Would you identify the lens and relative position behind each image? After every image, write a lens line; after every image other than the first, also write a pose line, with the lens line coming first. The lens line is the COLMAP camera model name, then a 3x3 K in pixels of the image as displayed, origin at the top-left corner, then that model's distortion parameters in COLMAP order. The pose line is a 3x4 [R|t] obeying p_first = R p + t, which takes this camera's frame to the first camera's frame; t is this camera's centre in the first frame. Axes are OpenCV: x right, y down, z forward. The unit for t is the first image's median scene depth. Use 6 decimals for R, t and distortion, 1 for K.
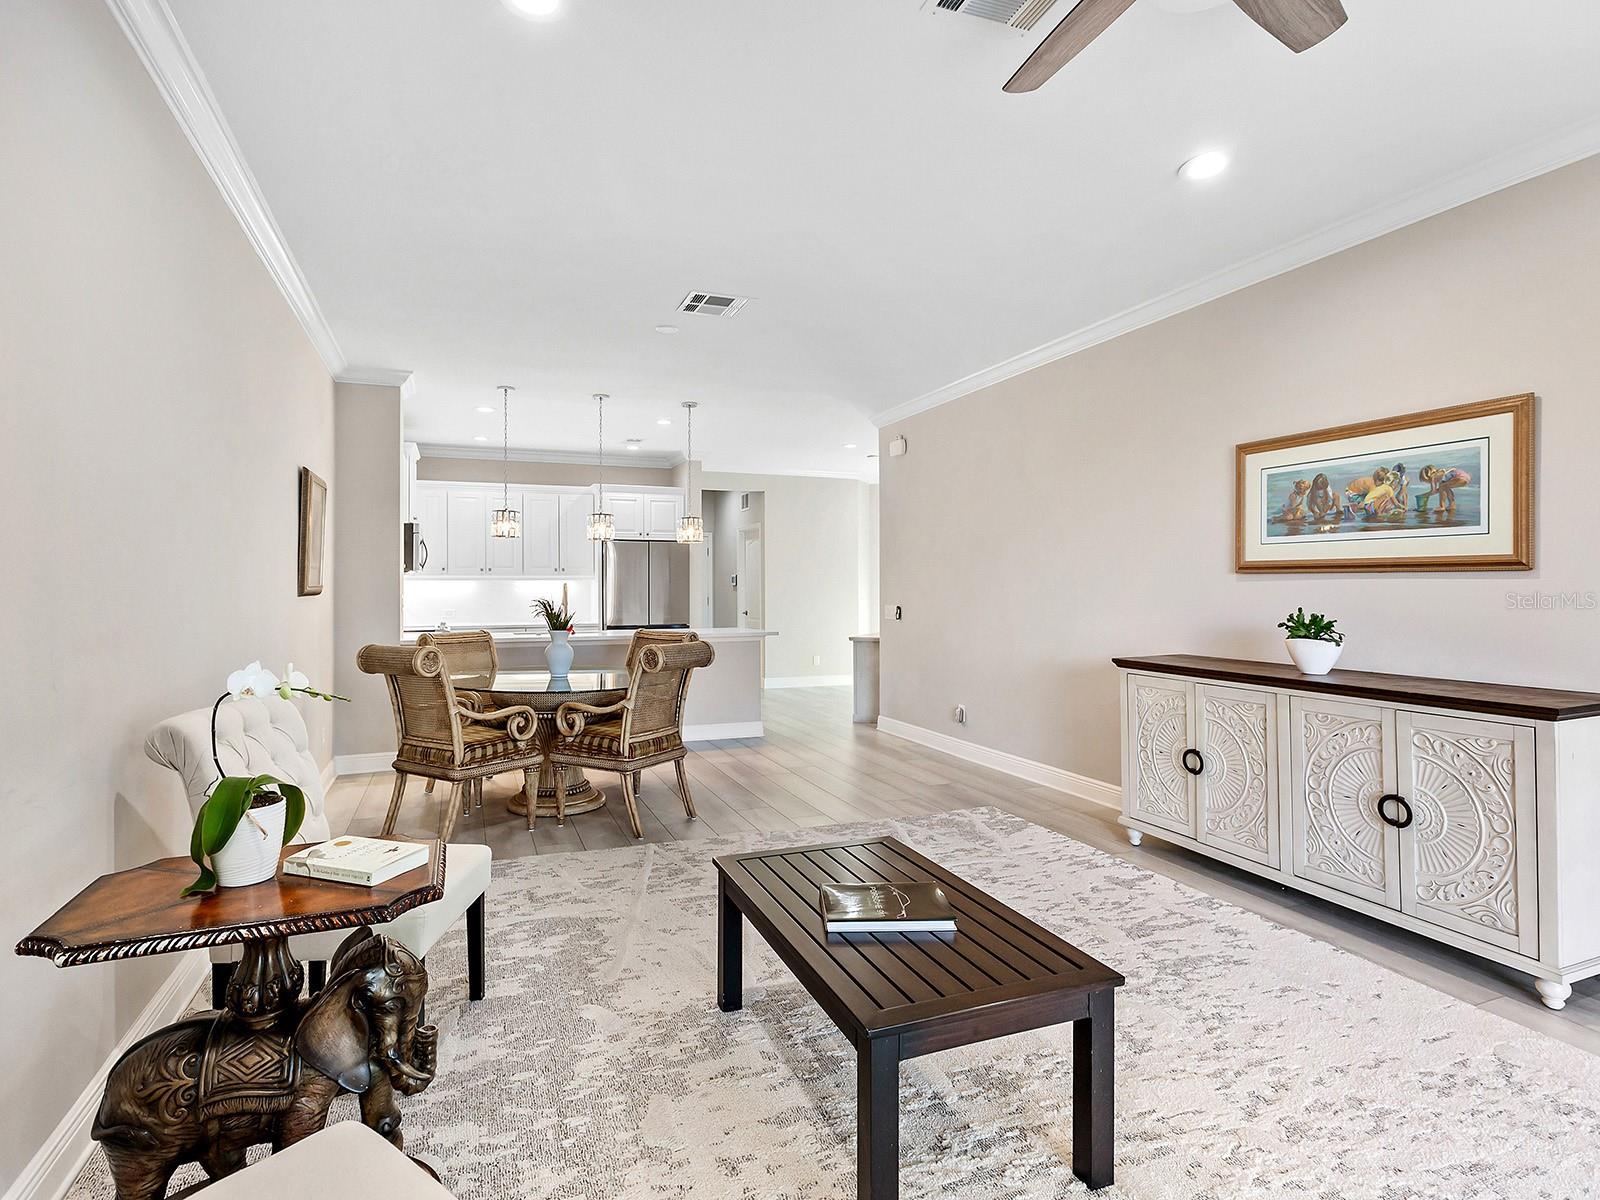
lens RADIAL K [[831.4, 0, 789.8], [0, 831.4, 597.7], [0, 0, 1]] dist [0.003097, 0.000543]
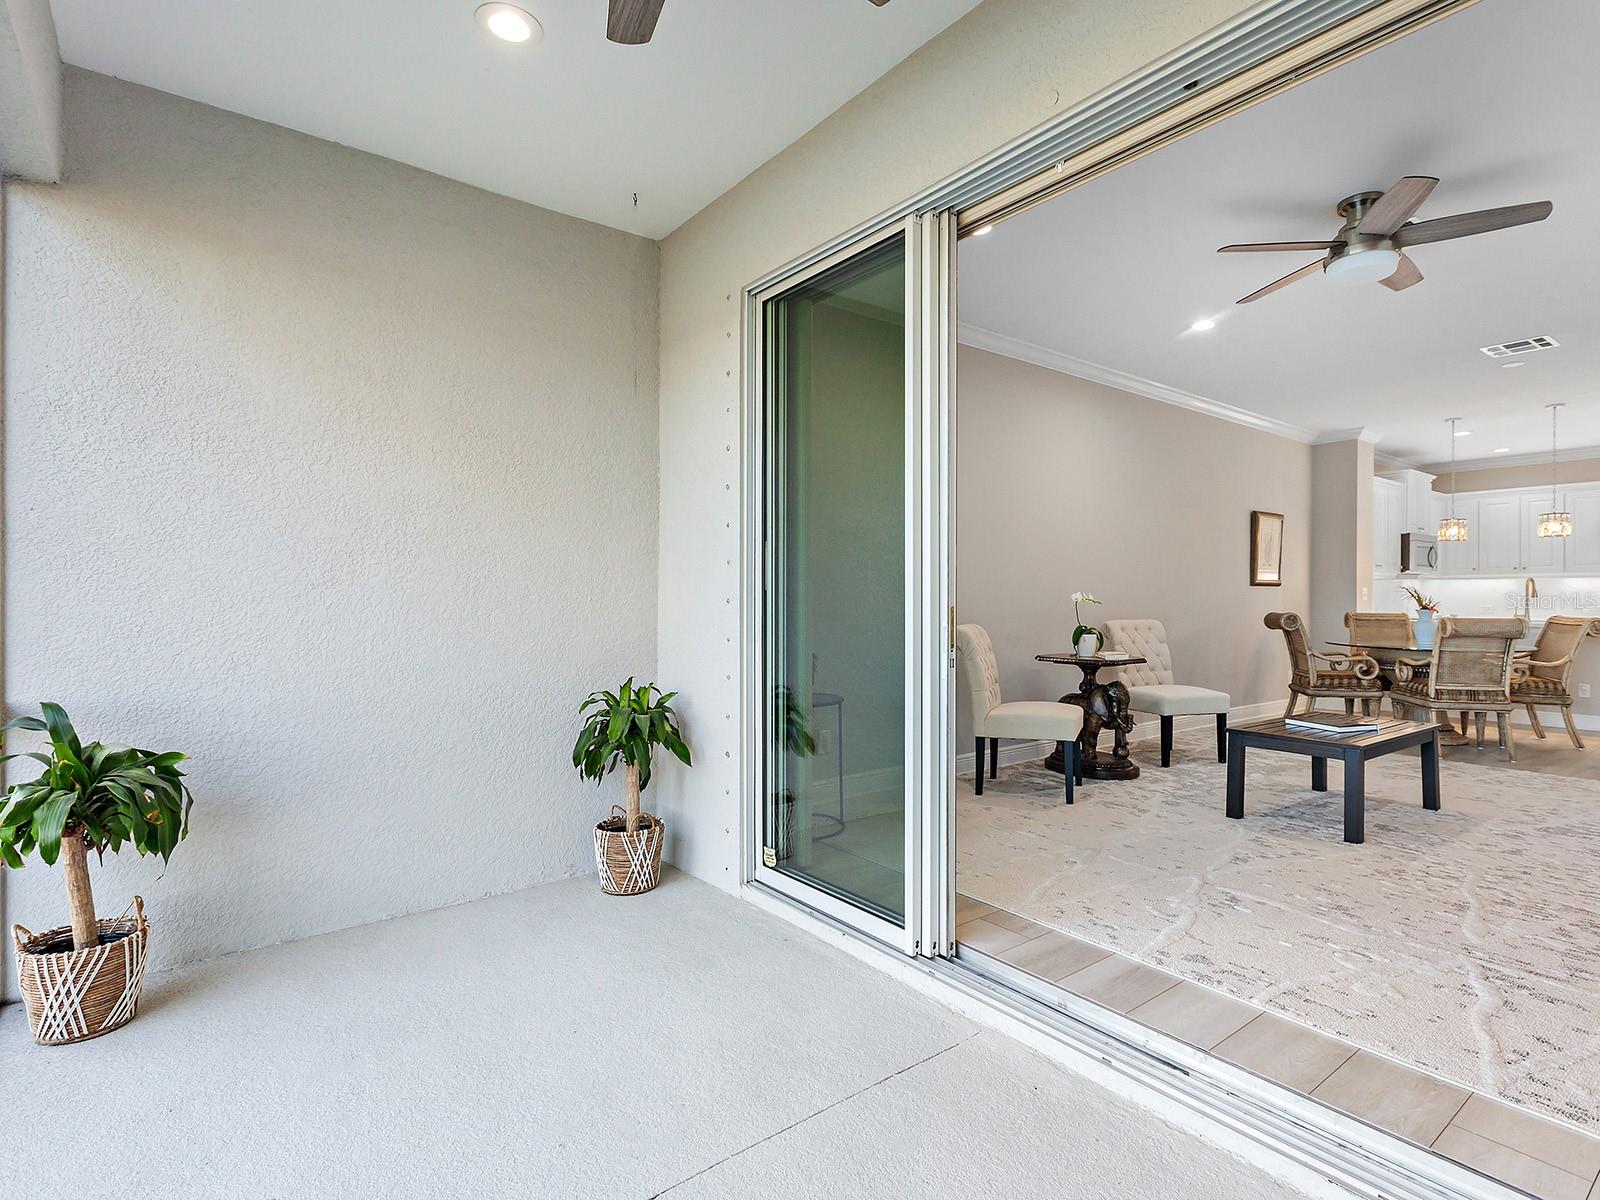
lens RADIAL K [[795.2, 0, 818.6], [0, 795.2, 600.5], [0, 0, 1]] dist [-0.004525, -0.000424]
pose [[0.290530, 0.004534, -0.956855, 0.997583], [-0.013220, 0.999912, 0.000724, 0.054559], [0.956775, 0.012439, 0.290565, -0.468180]]
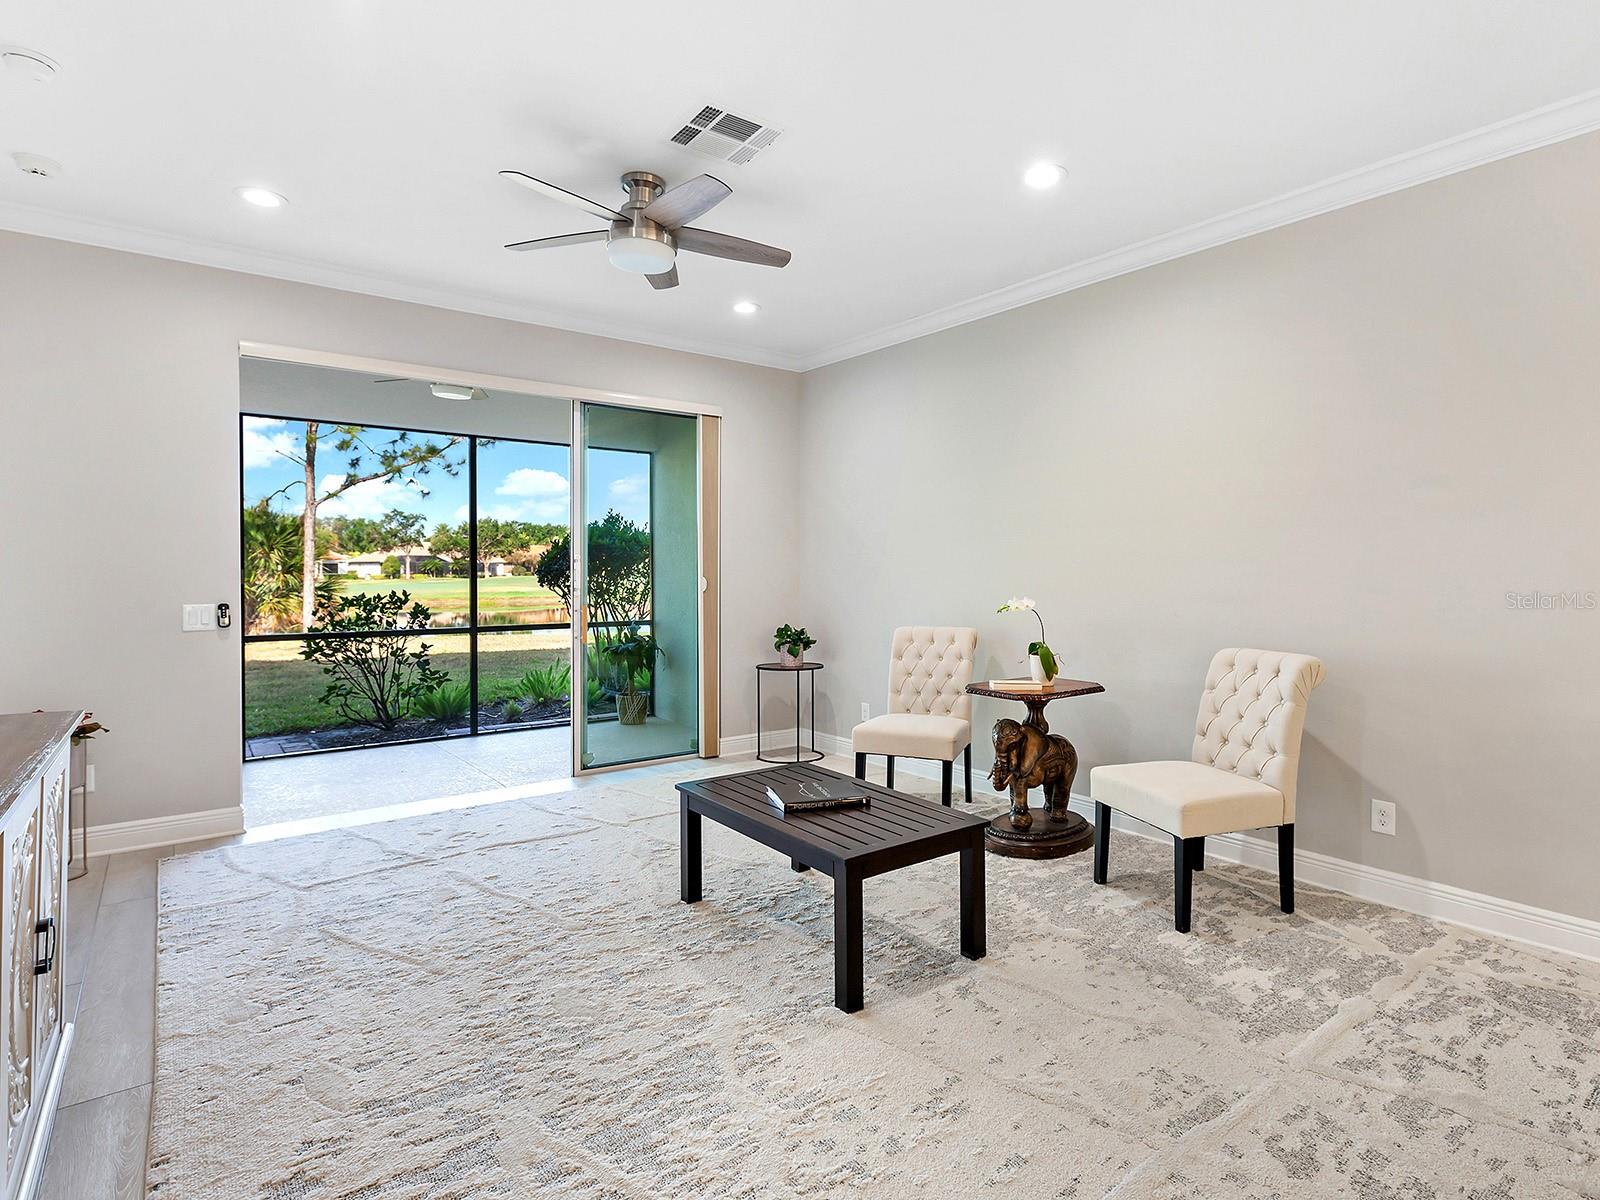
lens RADIAL K [[834.2, 0, 840.4], [0, 834.2, 581.2], [0, 0, 1]] dist [-0.000381, 0.000476]
pose [[-0.956022, 0.004023, -0.293267, 0.299120], [-0.004530, 0.999584, 0.028480, -0.020384], [0.293259, 0.028556, -0.955606, 1.443627]]
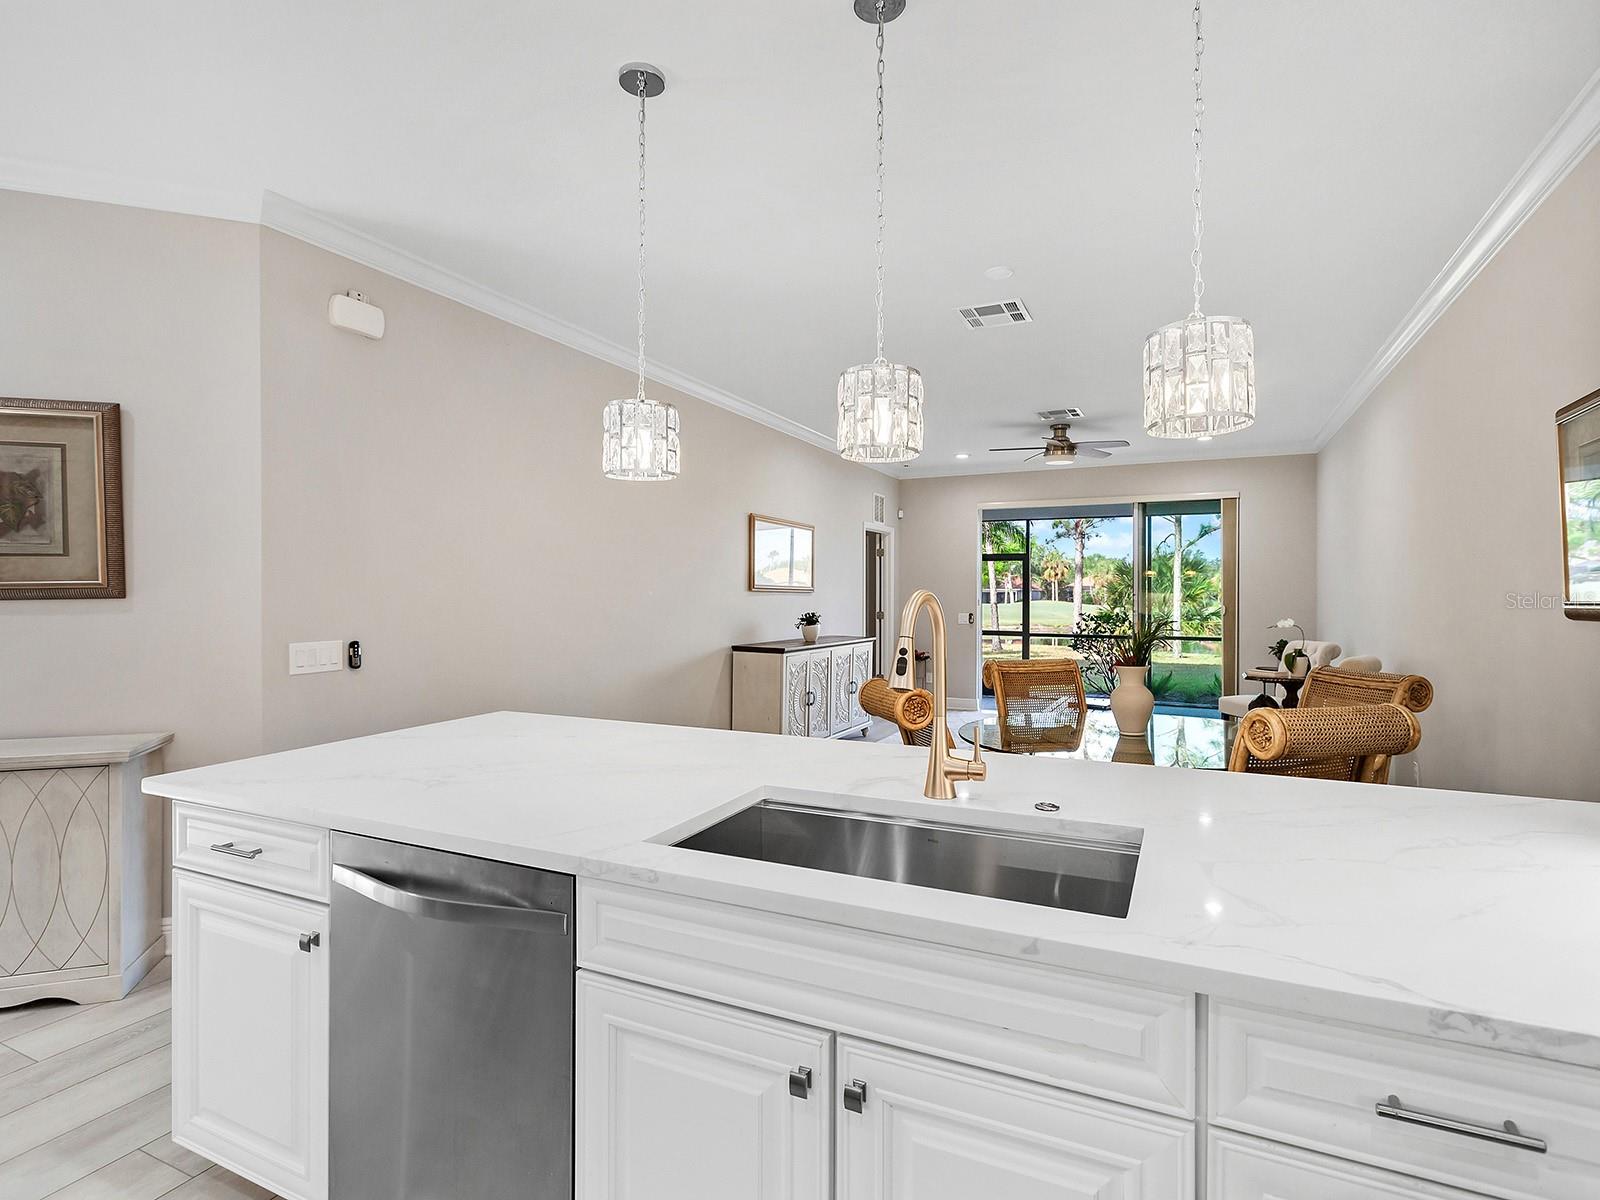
lens RADIAL K [[809.7, 0, 818.3], [0, 809.7, 591.7], [0, 0, 1]] dist [-0.000084, 0.000060]
pose [[-0.691092, 0.002928, 0.722760, -0.823839], [0.007633, 0.999966, 0.003249, -0.038076], [-0.722726, 0.007762, -0.691091, 2.328360]]
